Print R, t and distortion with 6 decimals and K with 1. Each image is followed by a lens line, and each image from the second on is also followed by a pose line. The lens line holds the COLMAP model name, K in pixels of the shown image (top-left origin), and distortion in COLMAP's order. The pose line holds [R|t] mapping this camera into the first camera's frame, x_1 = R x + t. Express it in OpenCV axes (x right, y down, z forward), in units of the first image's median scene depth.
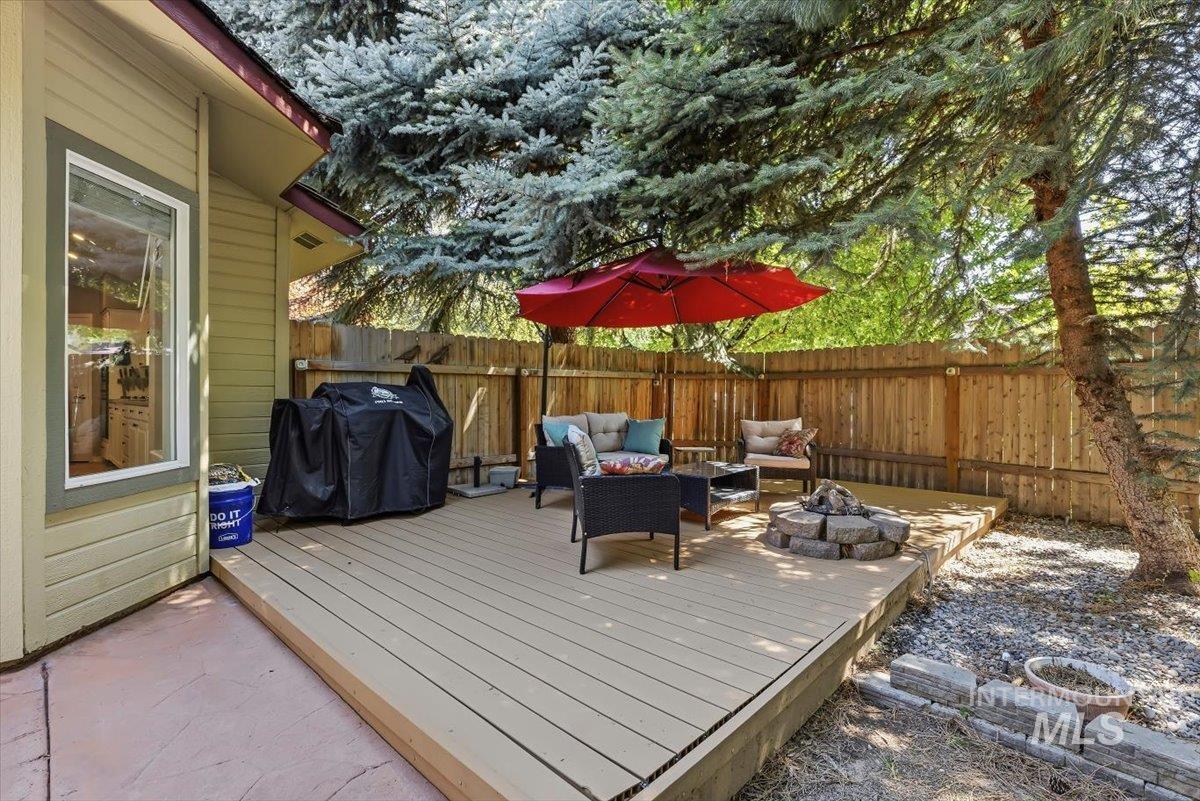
lens RADIAL K [[548.9, 0, 604.3], [0, 548.9, 394.8], [0, 0, 1]] dist [0.000361, -0.000076]
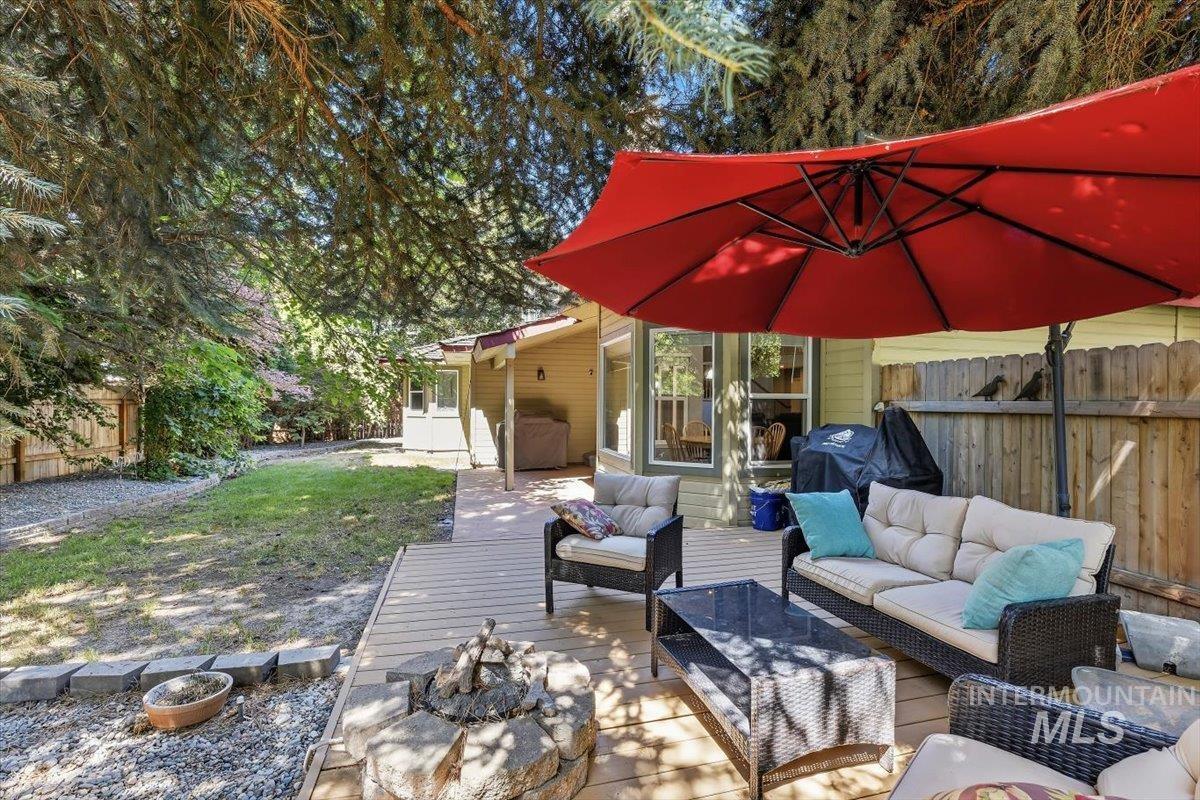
lens RADIAL K [[548.9, 0, 602.5], [0, 548.9, 401.3], [0, 0, 1]] dist [0.000361, -0.000076]
pose [[-0.515651, -0.008708, -0.856755, 0.575699], [-0.016127, 0.999870, -0.000457, -0.048773], [0.856647, 0.013581, -0.515724, 0.953956]]
